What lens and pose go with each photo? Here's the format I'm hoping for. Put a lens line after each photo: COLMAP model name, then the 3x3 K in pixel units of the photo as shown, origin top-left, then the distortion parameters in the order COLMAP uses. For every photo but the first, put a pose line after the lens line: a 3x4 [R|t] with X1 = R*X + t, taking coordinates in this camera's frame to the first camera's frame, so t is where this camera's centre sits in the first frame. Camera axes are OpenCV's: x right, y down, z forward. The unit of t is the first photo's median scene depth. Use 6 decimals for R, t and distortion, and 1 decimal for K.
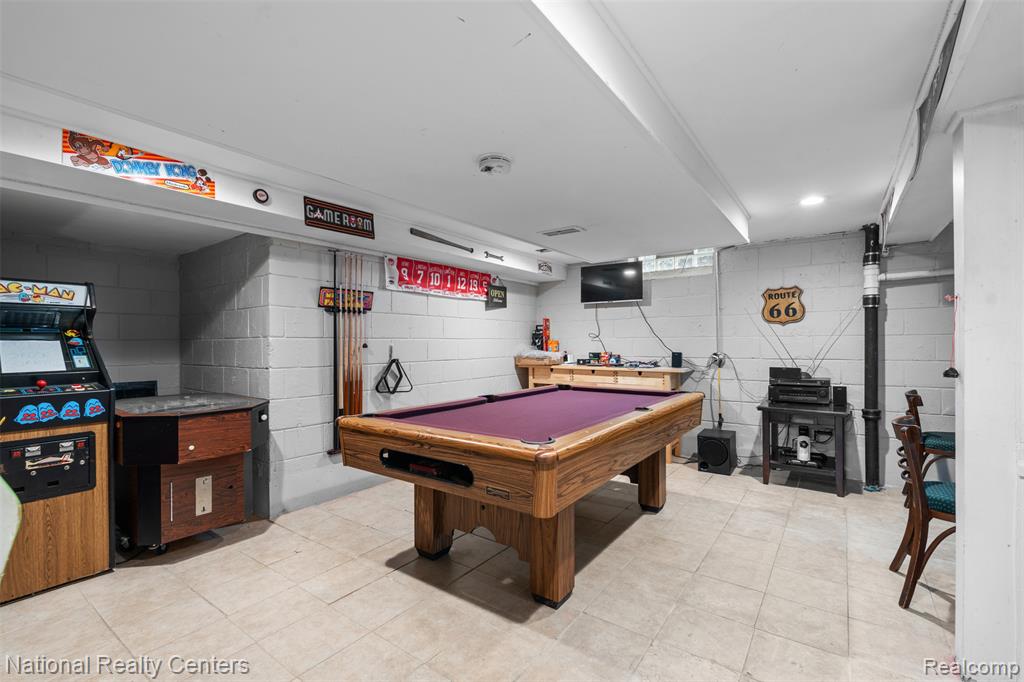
lens RADIAL K [[456.7, 0, 511.1], [0, 456.7, 343.9], [0, 0, 1]] dist [-0.001567, -0.000841]
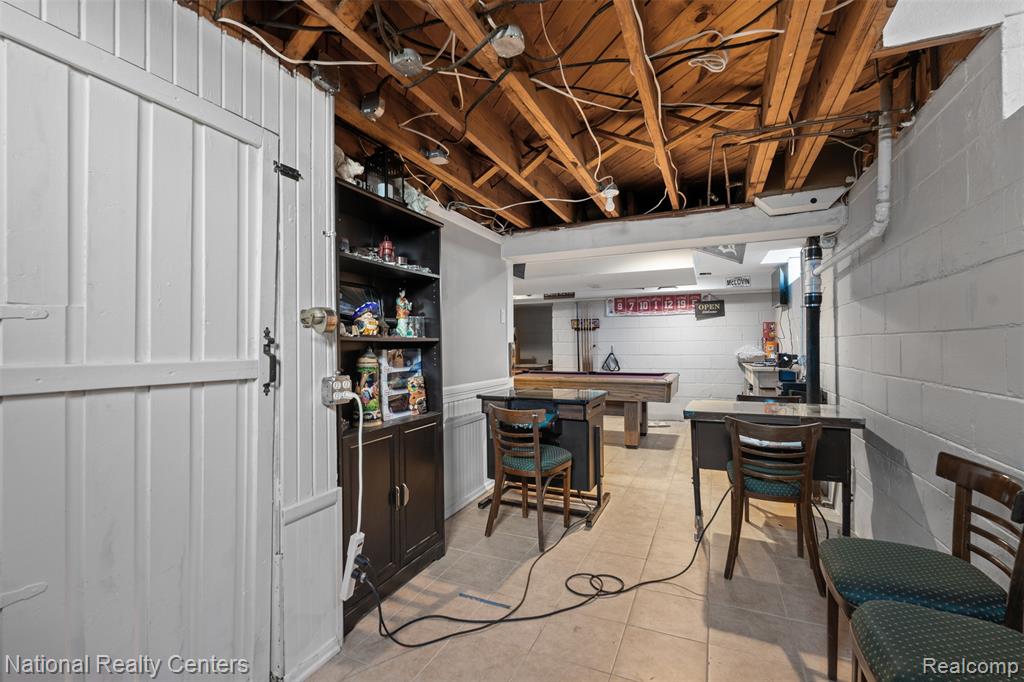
lens RADIAL K [[456.7, 0, 511.0], [0, 456.7, 342.4], [0, 0, 1]] dist [-0.001567, -0.000841]
pose [[0.204211, -0.005165, -0.978913, 1.325361], [0.006256, 0.999973, -0.003971, -0.004918], [0.978907, -0.005314, 0.204238, 0.185416]]
